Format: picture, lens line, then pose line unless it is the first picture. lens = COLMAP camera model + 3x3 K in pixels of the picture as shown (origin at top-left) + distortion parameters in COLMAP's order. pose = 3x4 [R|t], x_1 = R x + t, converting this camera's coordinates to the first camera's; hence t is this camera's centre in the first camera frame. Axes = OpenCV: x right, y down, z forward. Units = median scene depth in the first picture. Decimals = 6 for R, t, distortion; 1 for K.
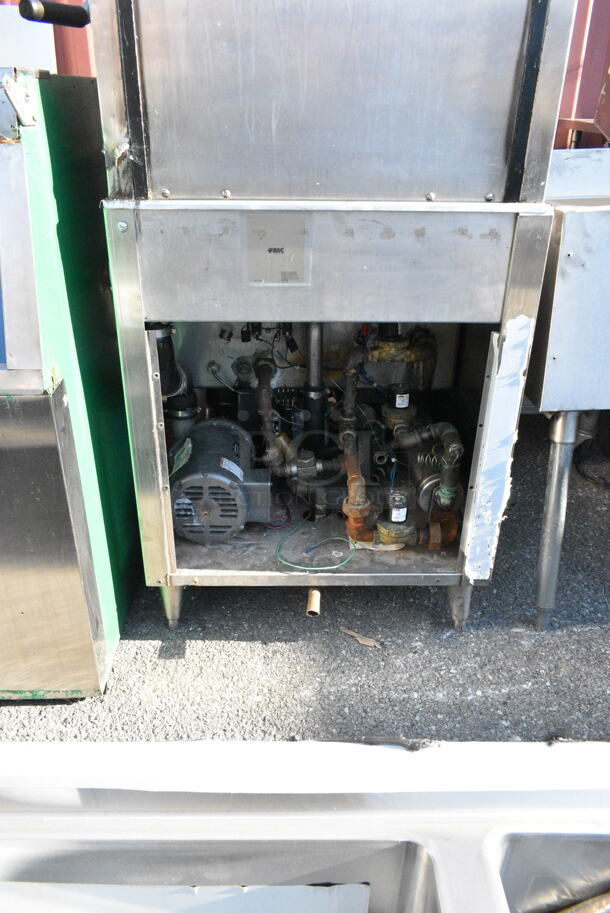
lens RADIAL K [[699.7, 0, 305.4], [0, 699.7, 459.7], [0, 0, 1]] dist [-0.012905, -0.000927]
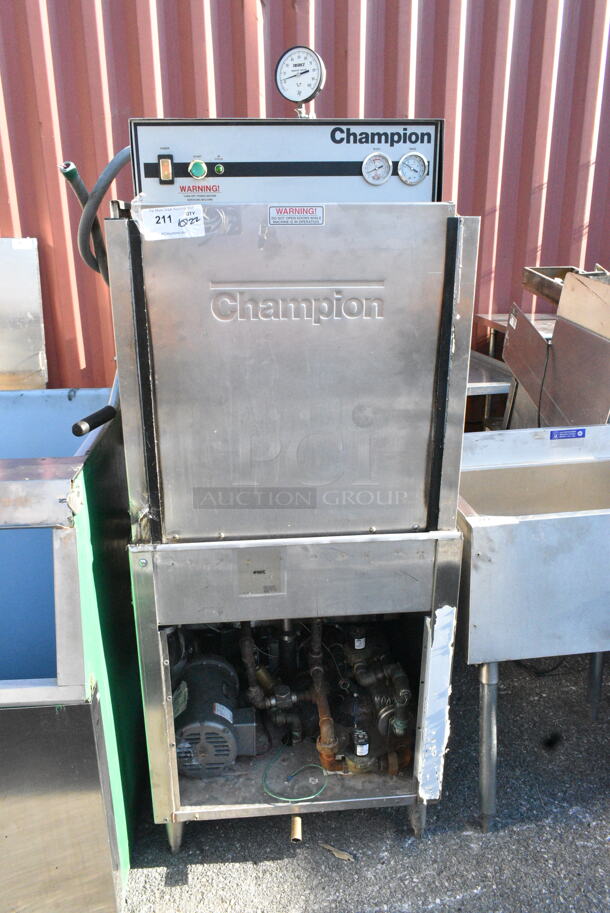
lens RADIAL K [[699.7, 0, 301.9], [0, 699.7, 455.4], [0, 0, 1]] dist [-0.012905, -0.000927]
pose [[0.997510, -0.037756, 0.059565, -0.025389], [0.046115, 0.988230, -0.145859, -0.252989], [-0.053357, 0.148242, 0.987511, -0.273216]]
